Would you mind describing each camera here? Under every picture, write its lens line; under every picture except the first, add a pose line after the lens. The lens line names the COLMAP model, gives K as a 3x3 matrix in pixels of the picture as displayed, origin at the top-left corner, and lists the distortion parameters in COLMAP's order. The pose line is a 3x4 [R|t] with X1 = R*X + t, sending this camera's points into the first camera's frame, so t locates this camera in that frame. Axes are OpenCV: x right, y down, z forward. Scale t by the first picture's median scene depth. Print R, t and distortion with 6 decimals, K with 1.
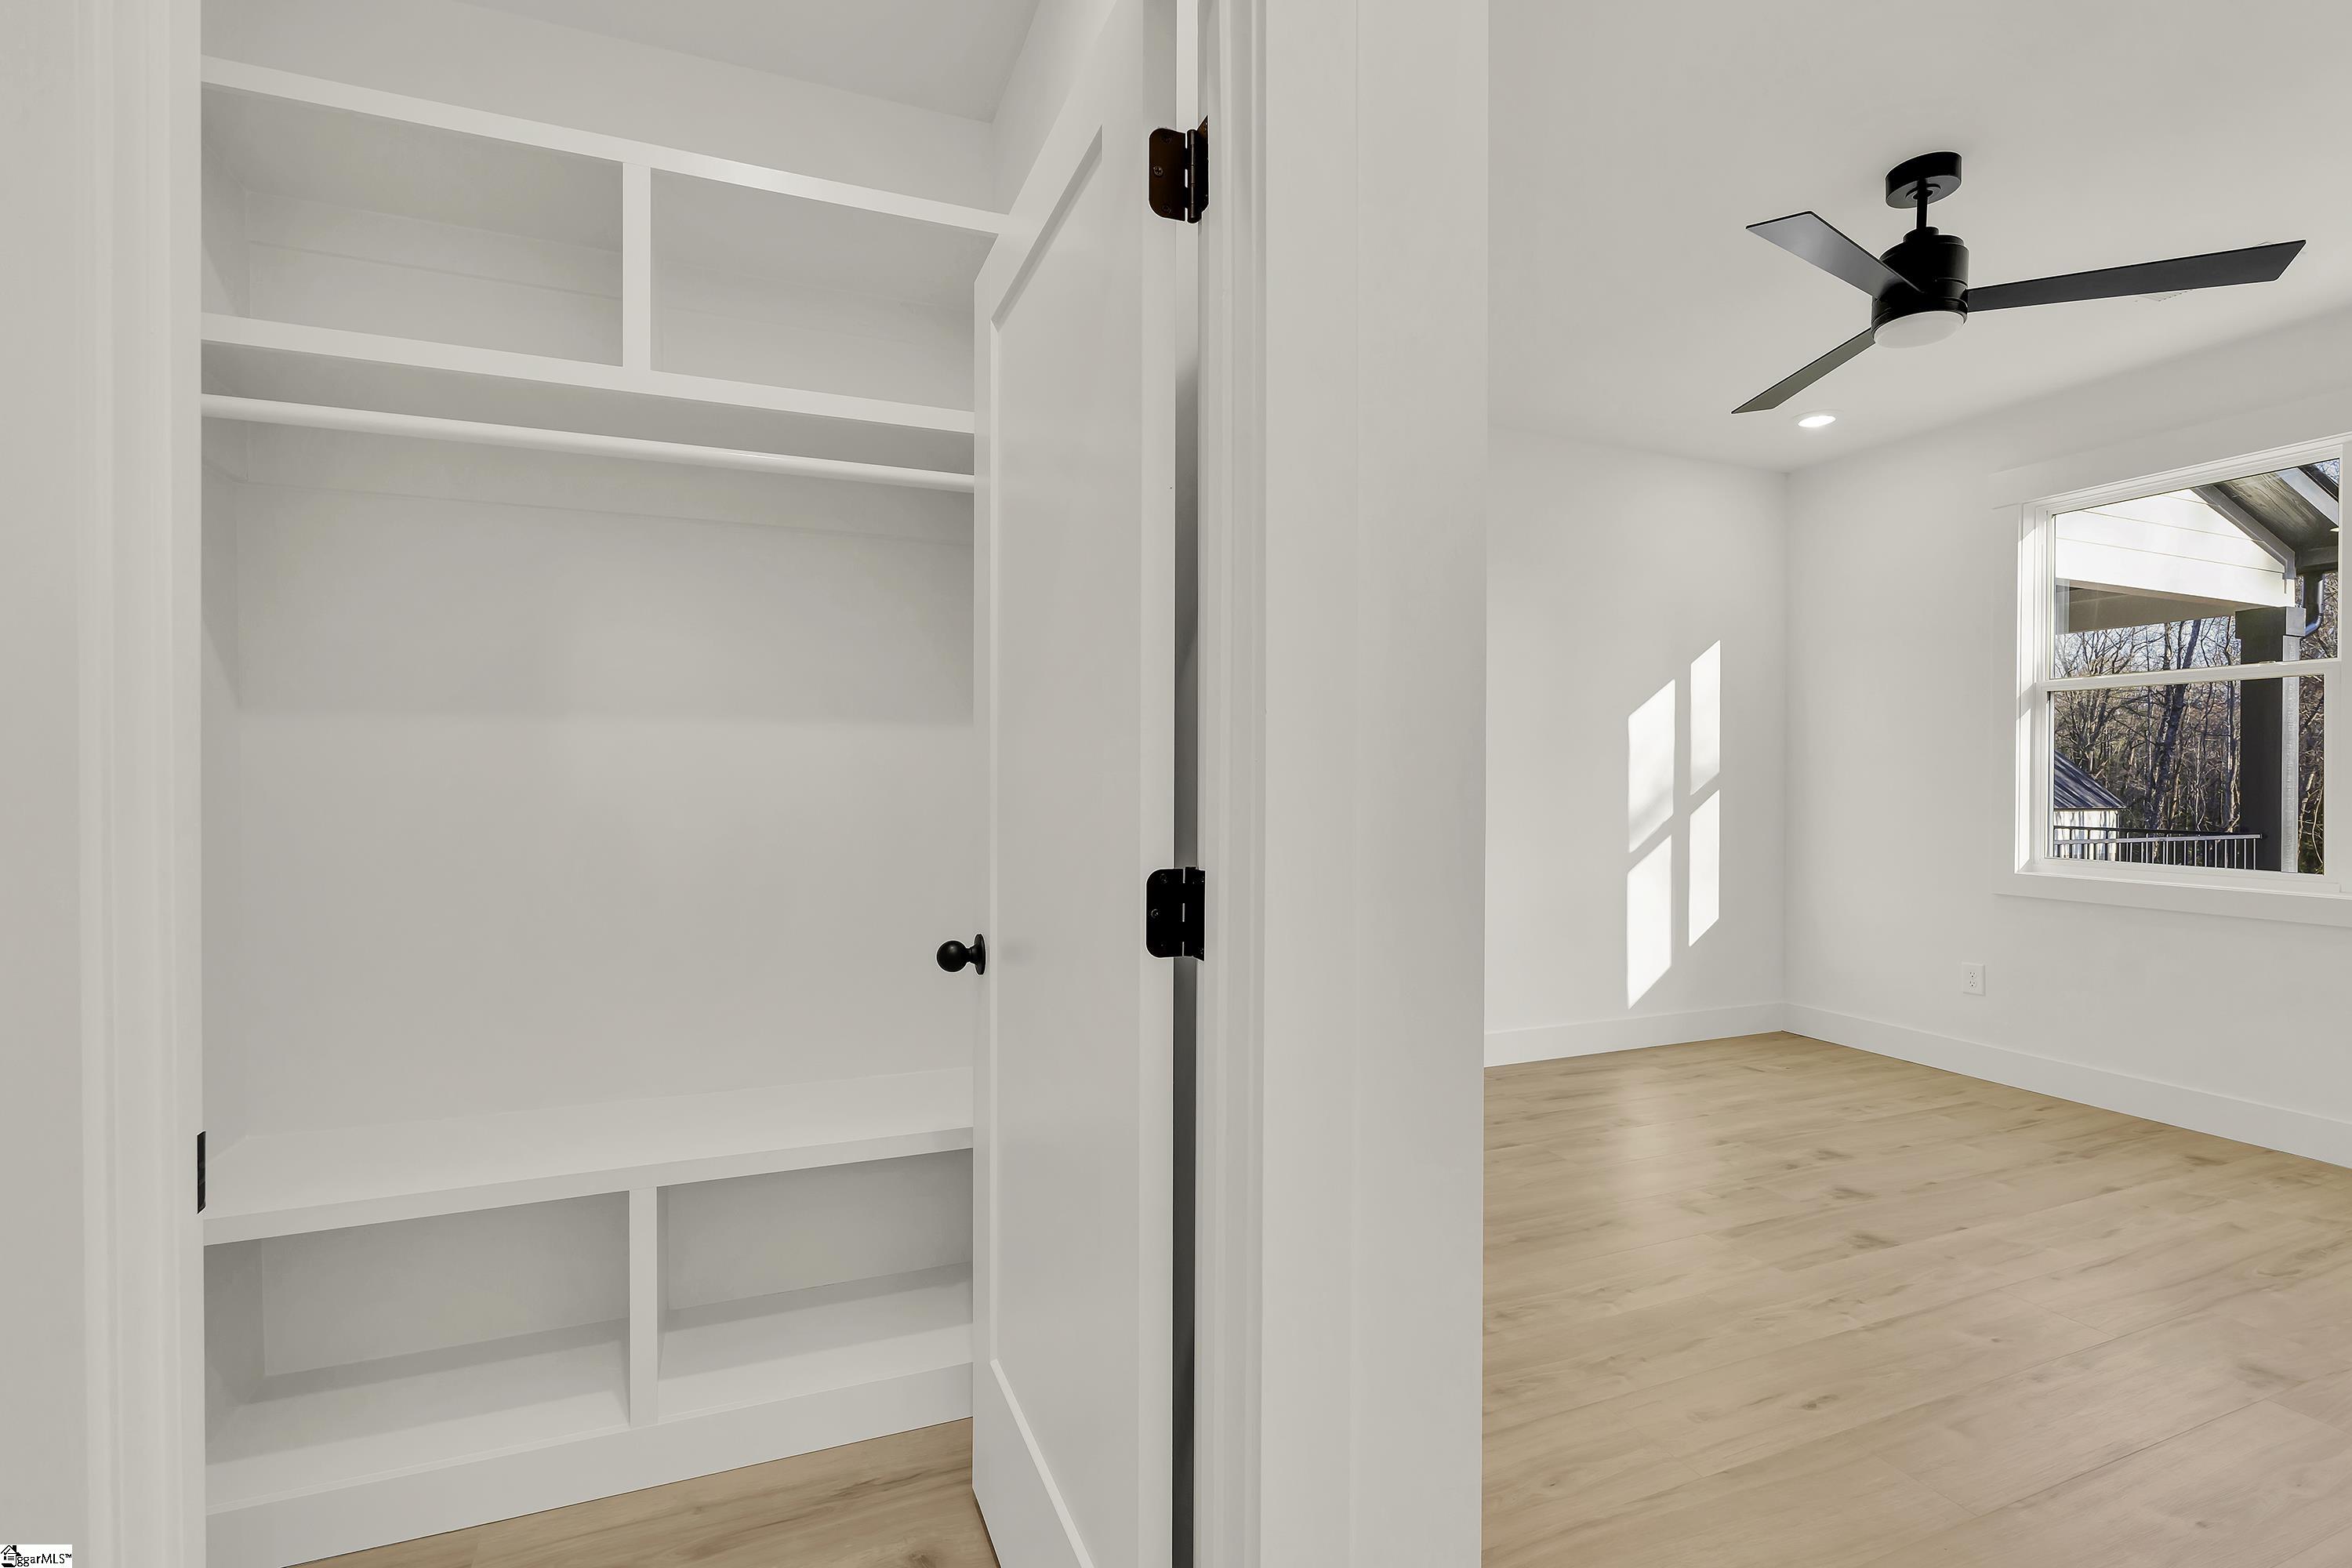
lens RADIAL K [[1064.2, 0, 1180.8], [0, 1064.2, 782.9], [0, 0, 1]] dist [0.002309, 0.000055]
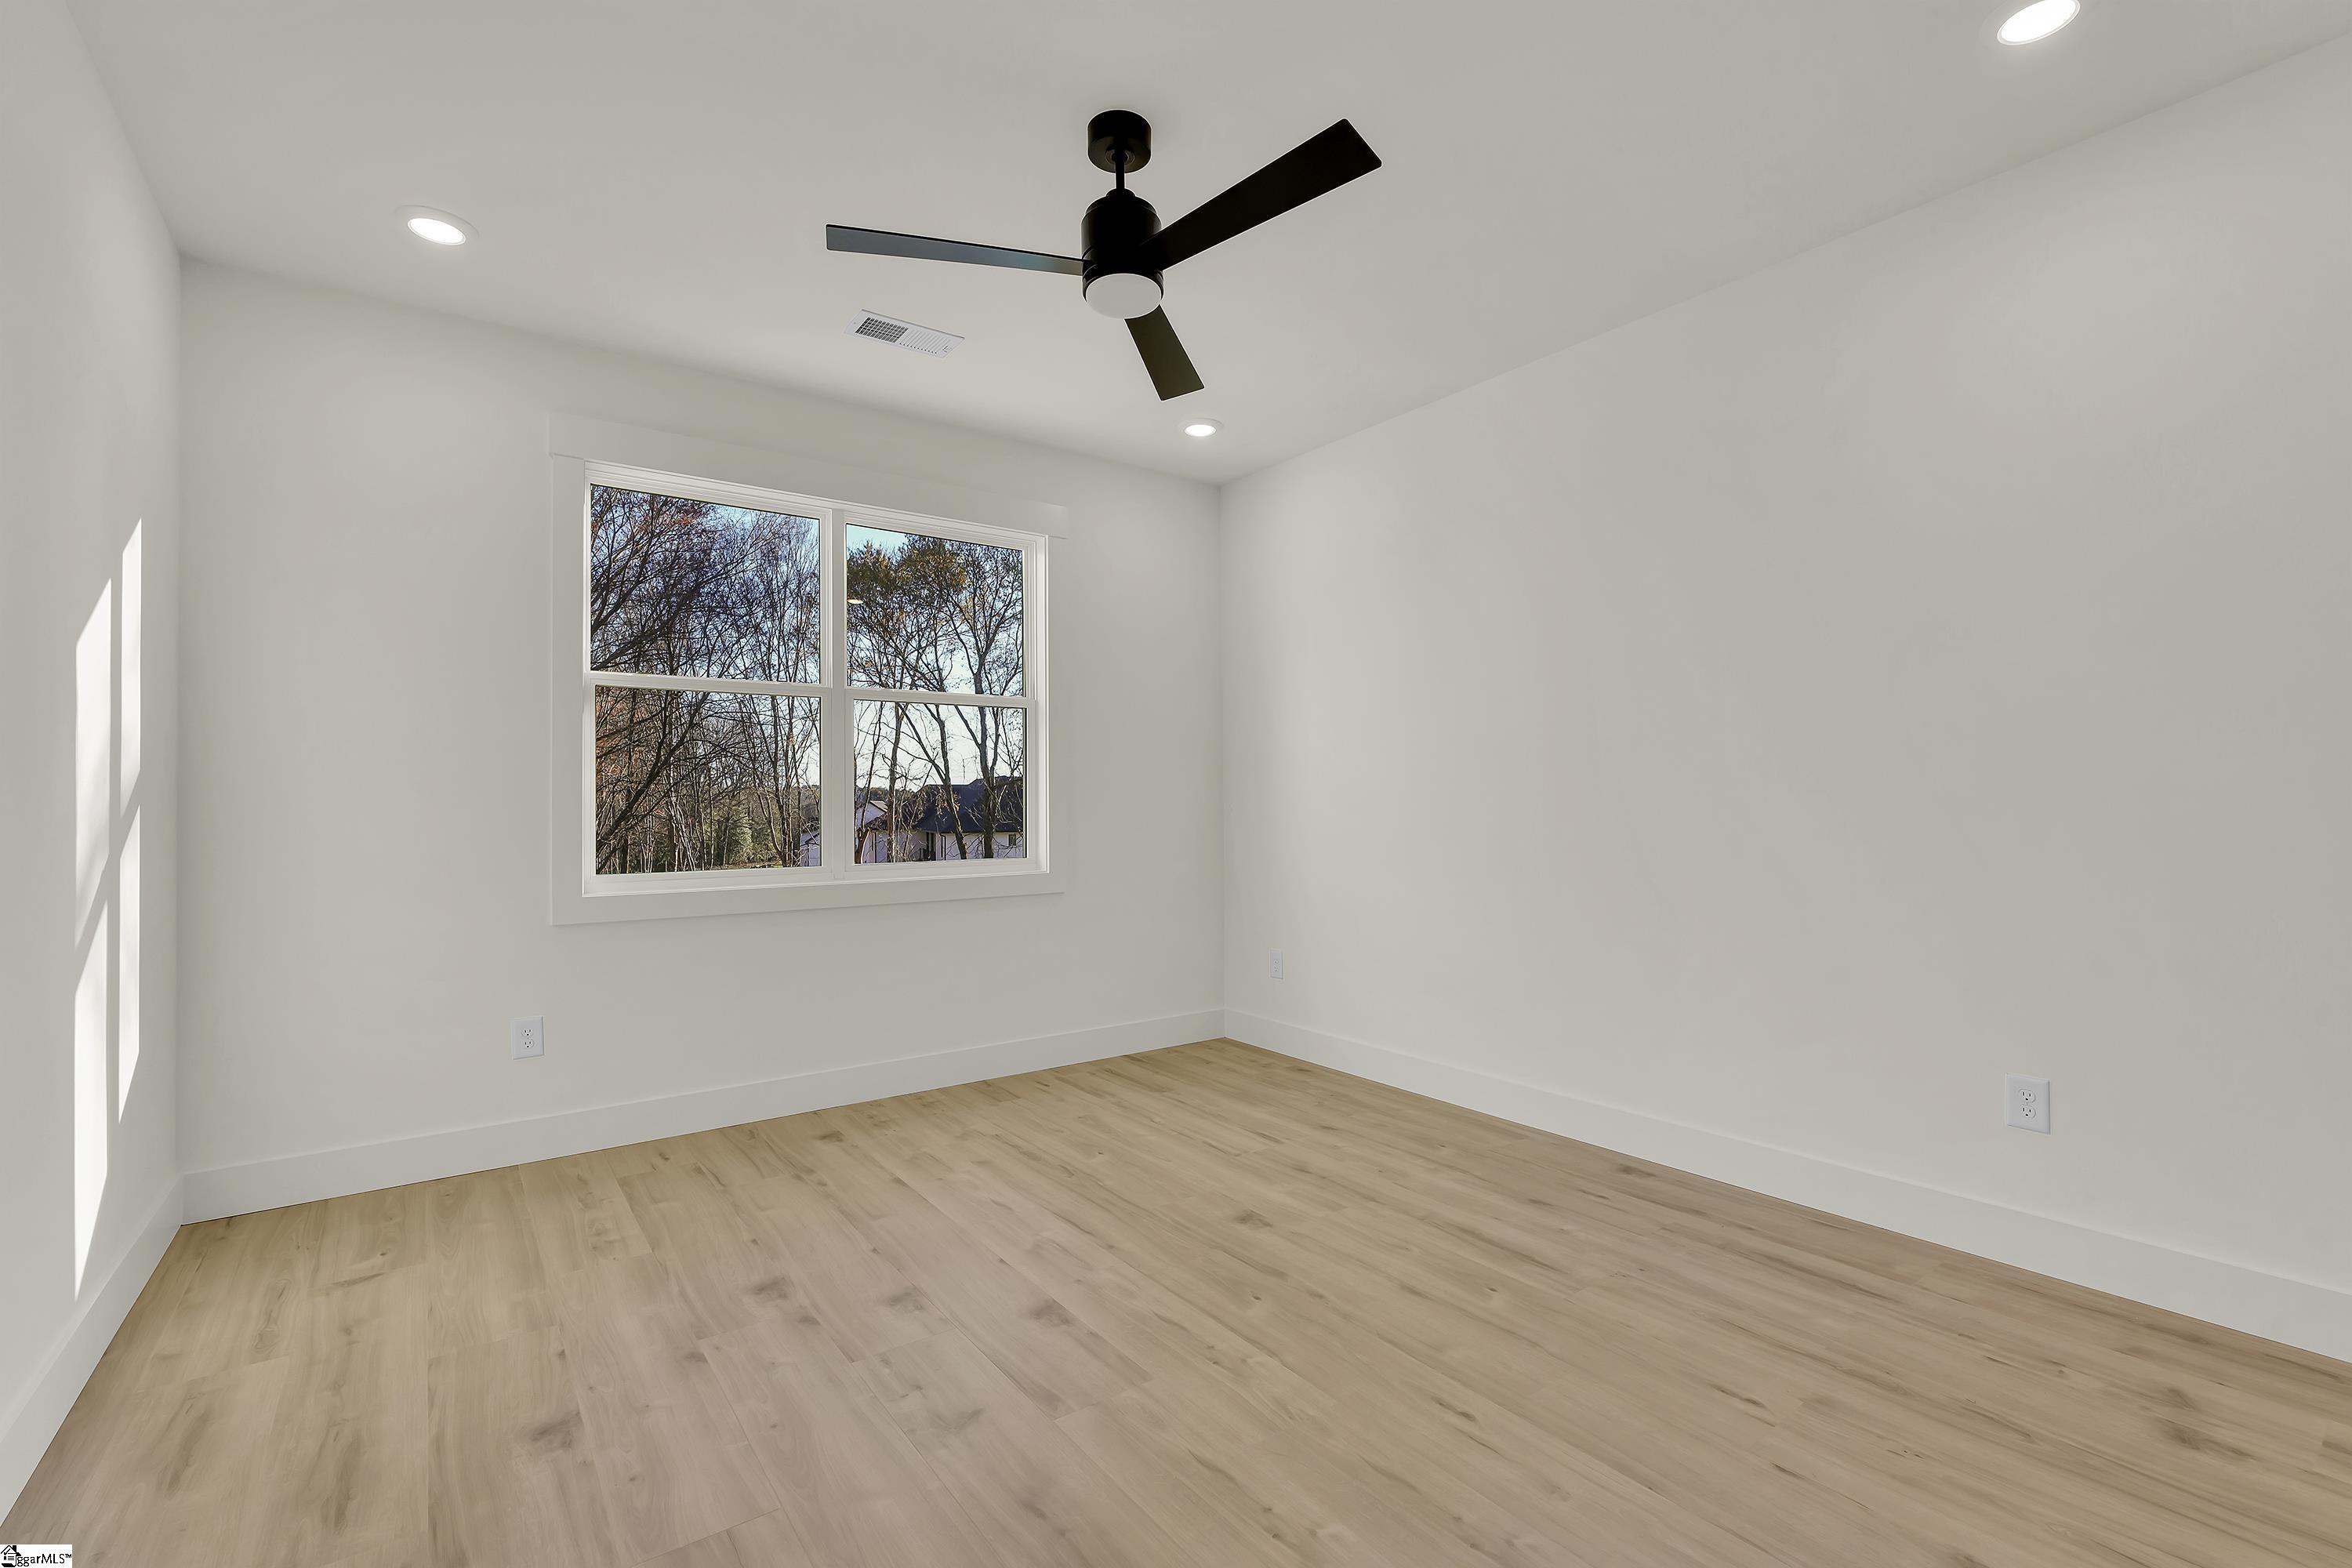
lens RADIAL K [[1064.2, 0, 1183.8], [0, 1064.2, 783.1], [0, 0, 1]] dist [0.002309, 0.000055]
pose [[-0.241027, 0.014208, 0.970414, -0.184843], [0.011482, 0.999865, -0.011787, 0.013884], [-0.970451, 0.008301, -0.241157, 0.945112]]
